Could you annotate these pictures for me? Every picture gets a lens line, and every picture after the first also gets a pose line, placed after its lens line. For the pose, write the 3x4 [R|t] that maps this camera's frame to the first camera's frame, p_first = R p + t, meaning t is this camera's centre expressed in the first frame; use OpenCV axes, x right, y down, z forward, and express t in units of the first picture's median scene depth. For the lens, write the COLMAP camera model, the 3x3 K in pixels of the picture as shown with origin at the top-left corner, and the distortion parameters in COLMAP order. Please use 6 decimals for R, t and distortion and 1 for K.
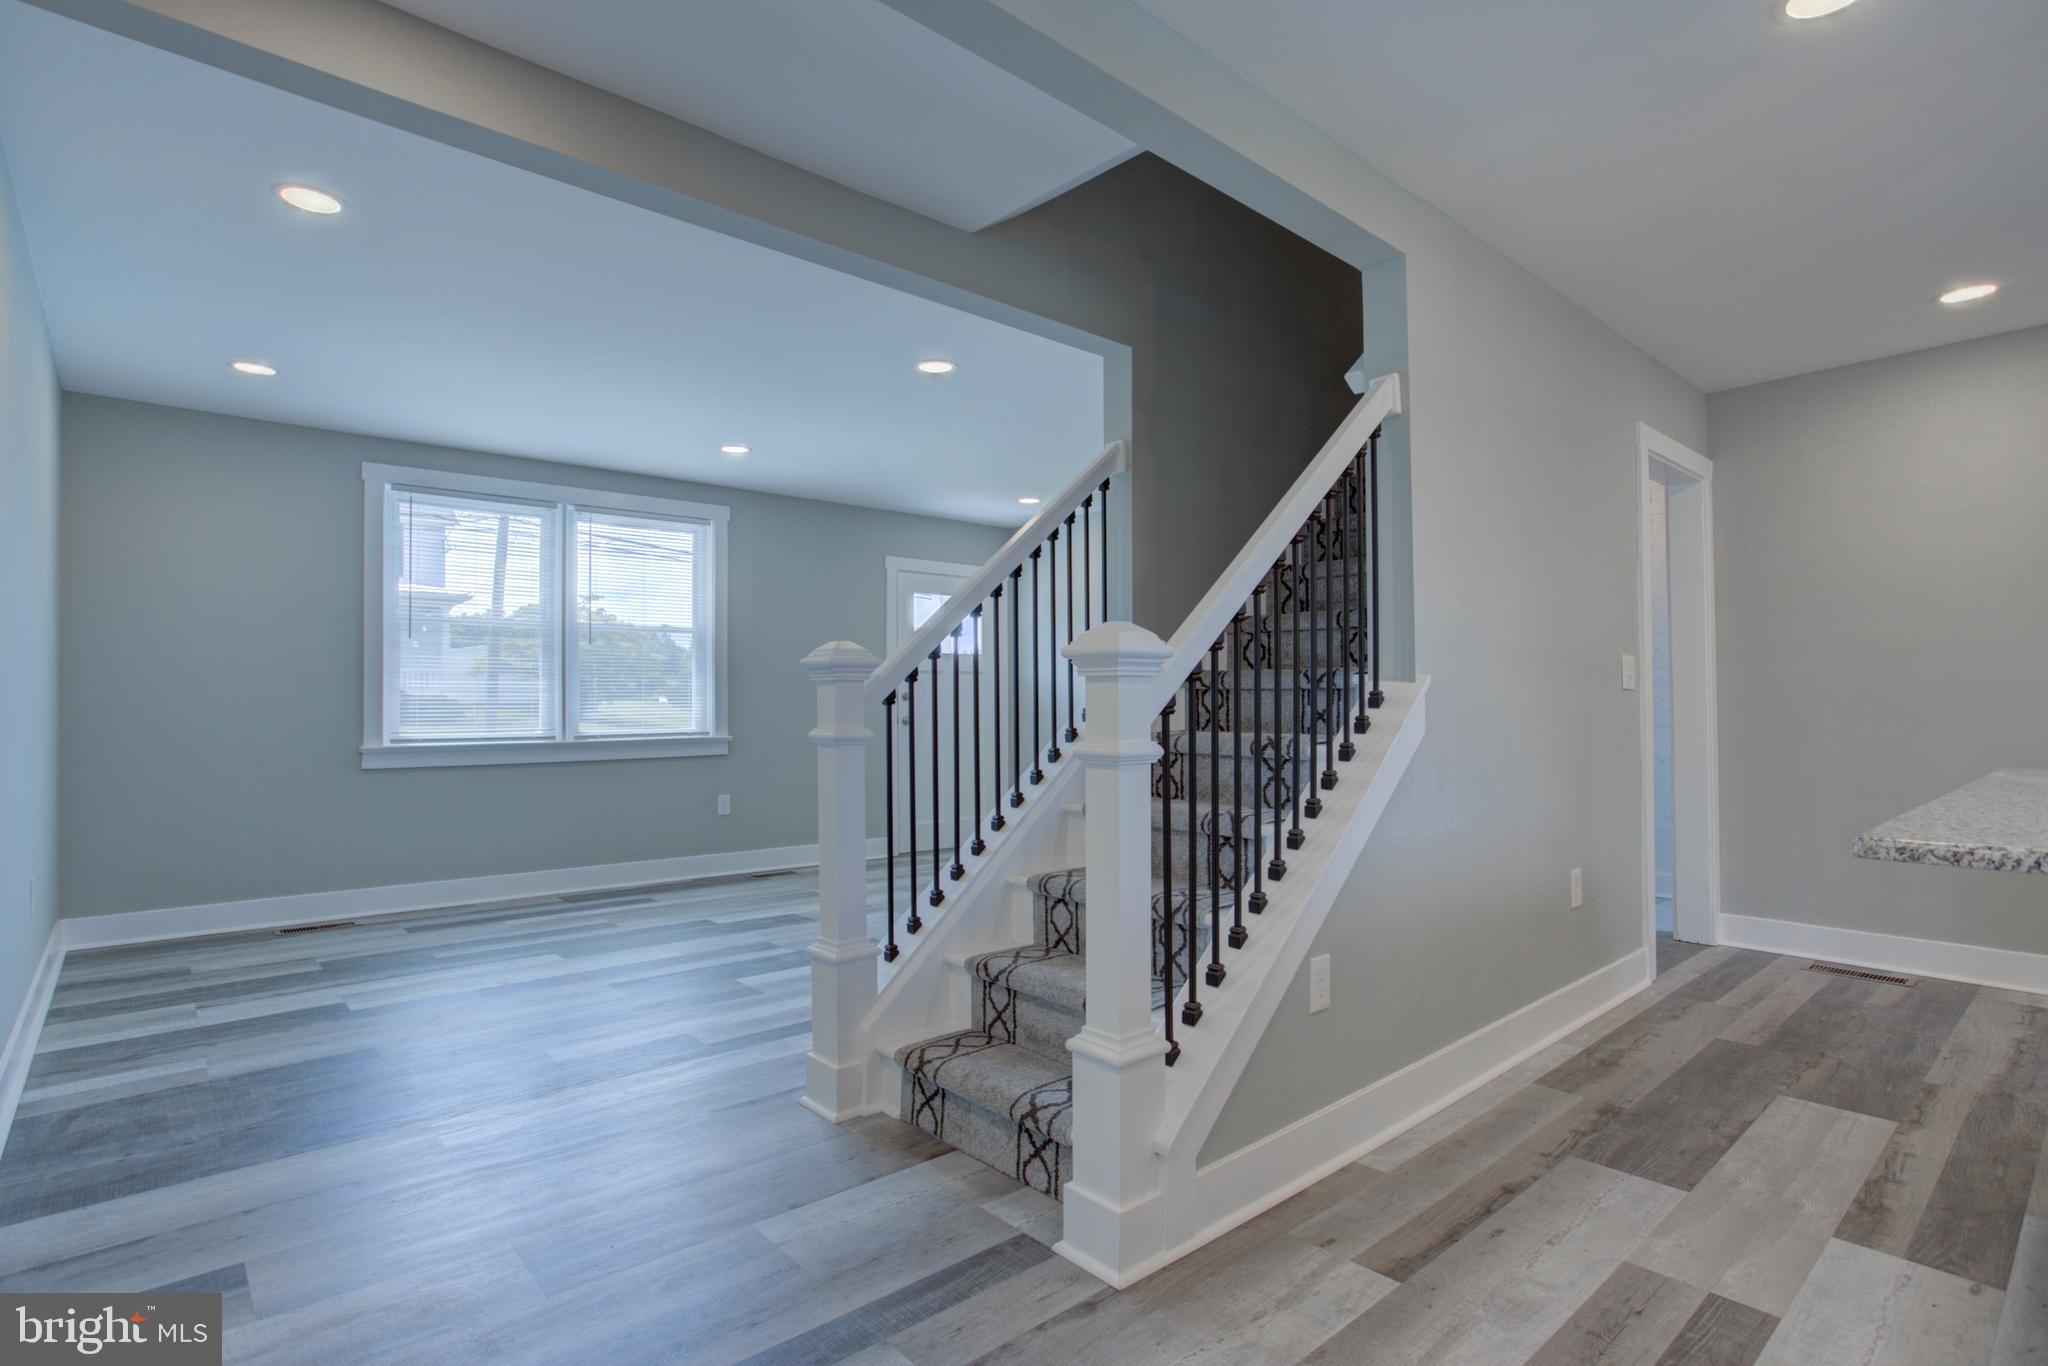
lens RADIAL K [[1019.7, 0, 1023.6], [0, 1019.7, 678.6], [0, 0, 1]] dist [-0.038635, 0.021571]
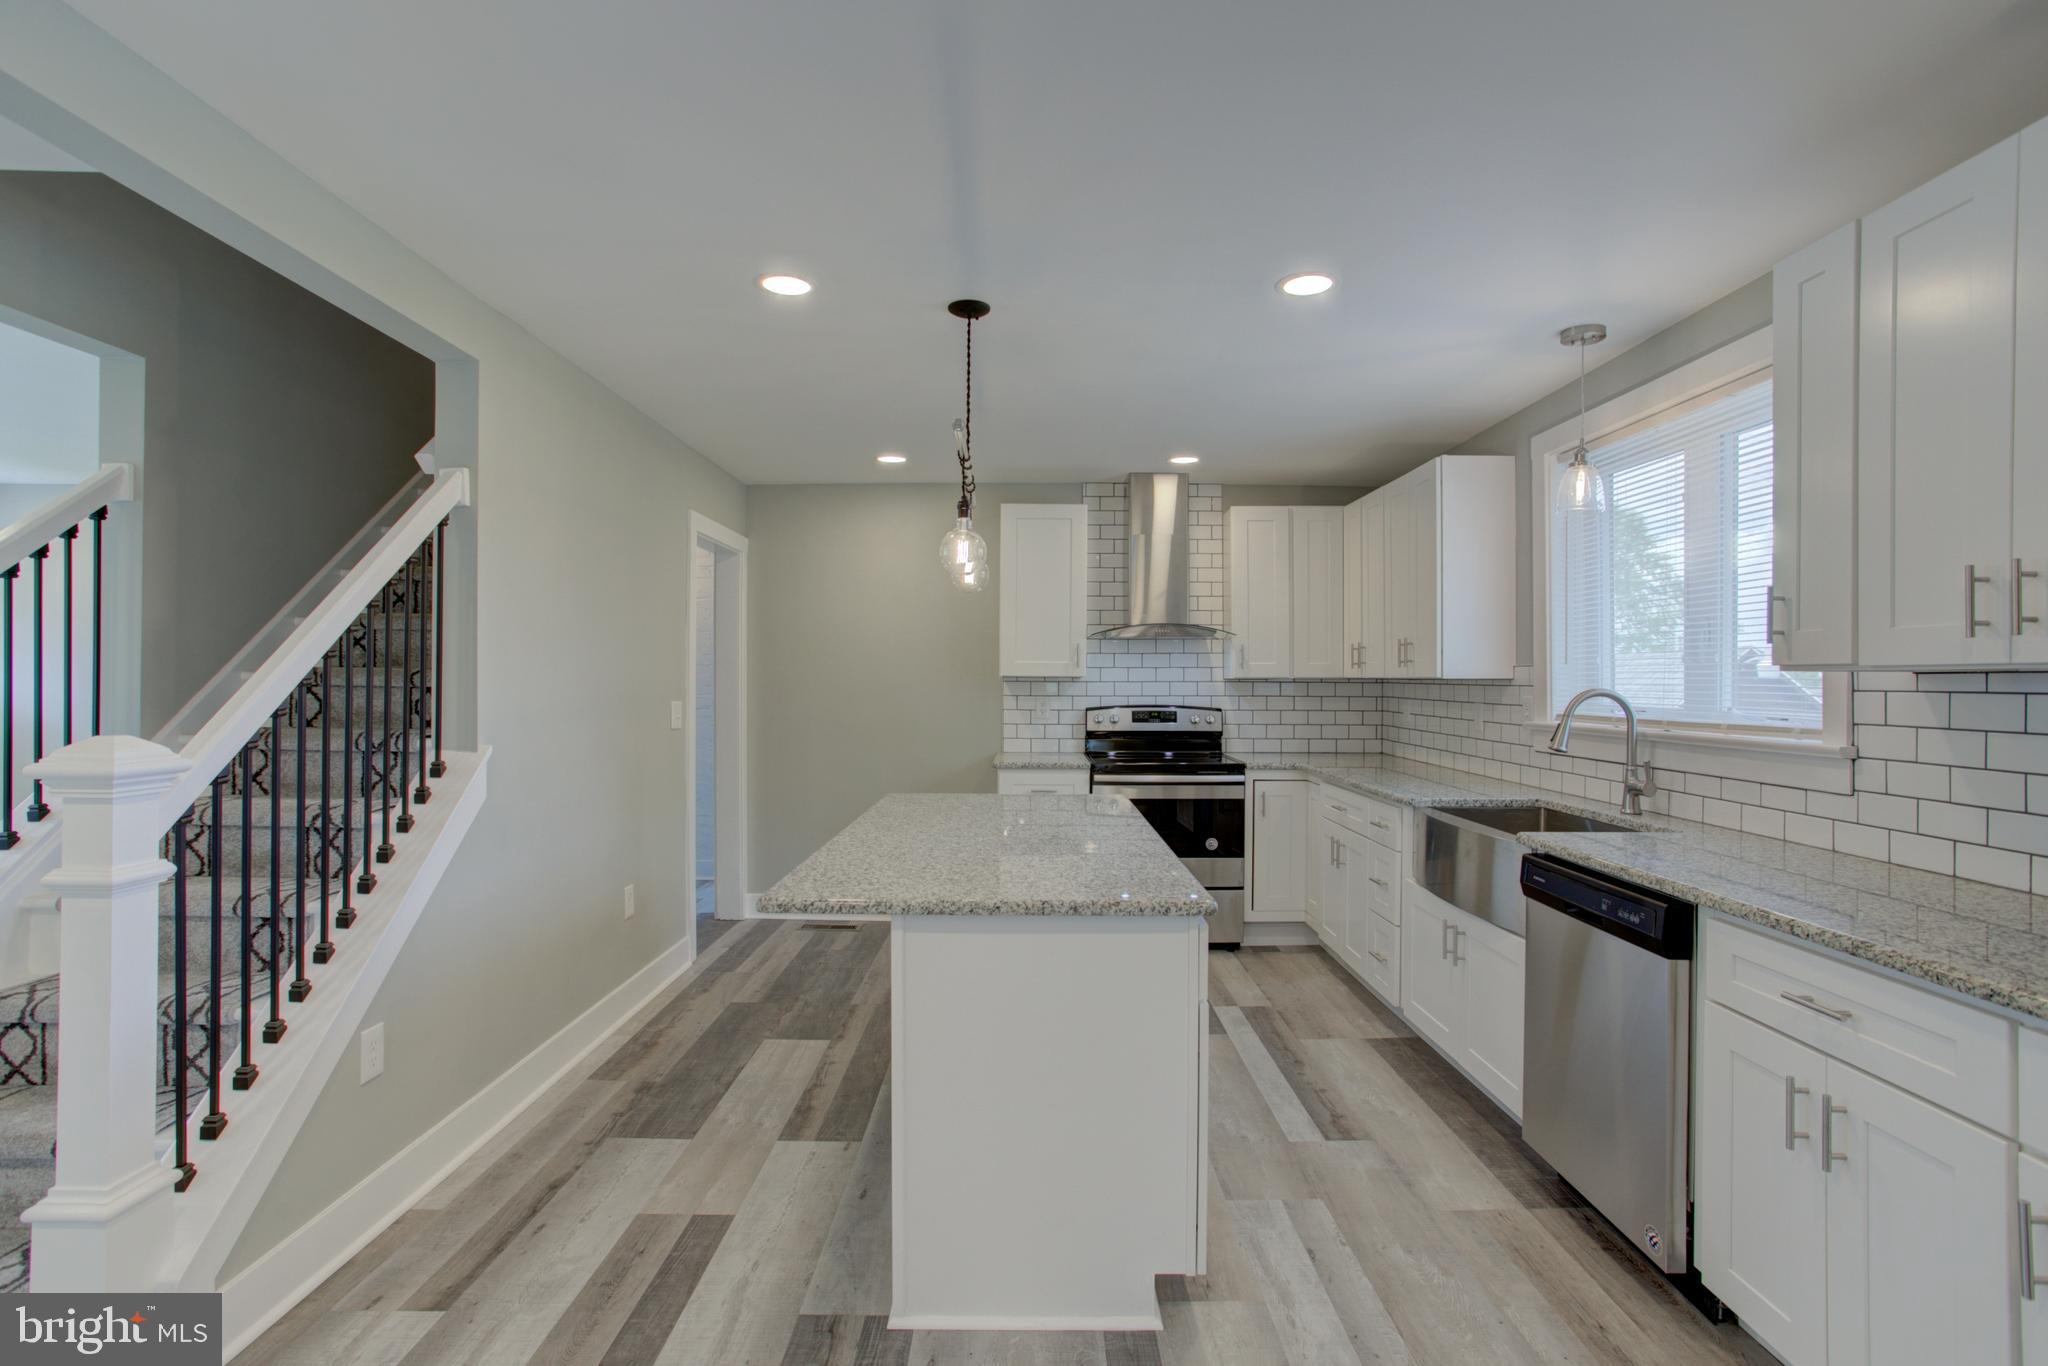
lens RADIAL K [[1001.2, 0, 1022.2], [0, 1001.2, 671.9], [0, 0, 1]] dist [-0.028827, 0.017624]
pose [[0.669117, 0.013232, 0.743040, -0.019317], [-0.024264, 0.999697, 0.004048, -0.096064], [-0.742761, -0.020737, 0.669235, -0.149234]]
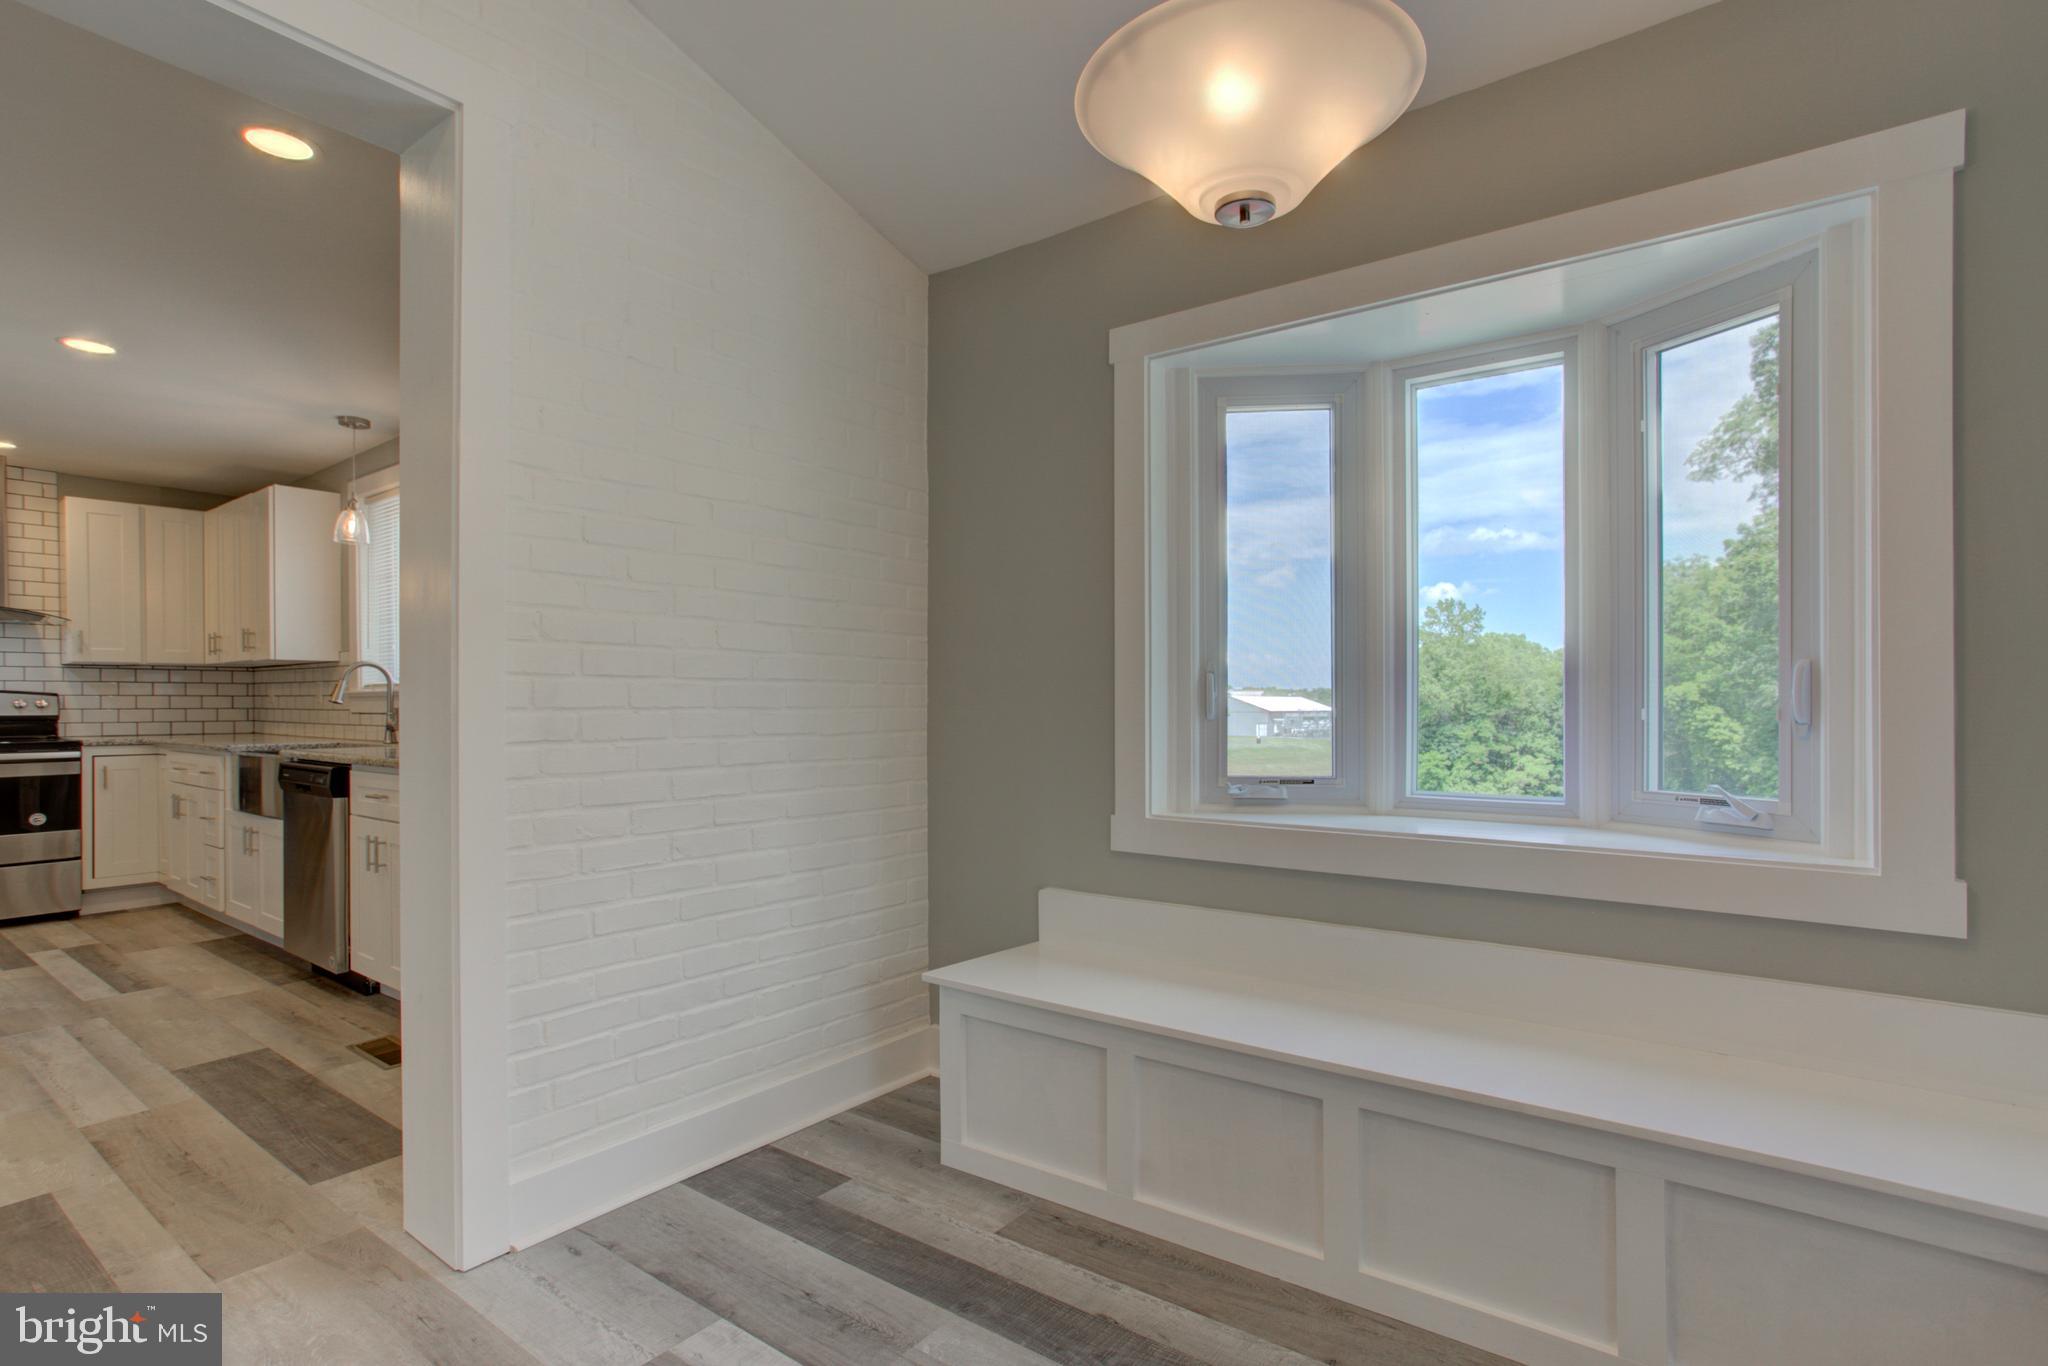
lens RADIAL K [[1001.2, 0, 1034.2], [0, 1001.2, 703.9], [0, 0, 1]] dist [-0.028827, 0.017624]
pose [[-0.190646, 0.002967, 0.981654, -0.620424], [-0.016224, 0.999849, -0.006173, -0.023020], [-0.981525, -0.017103, -0.190569, -0.674882]]
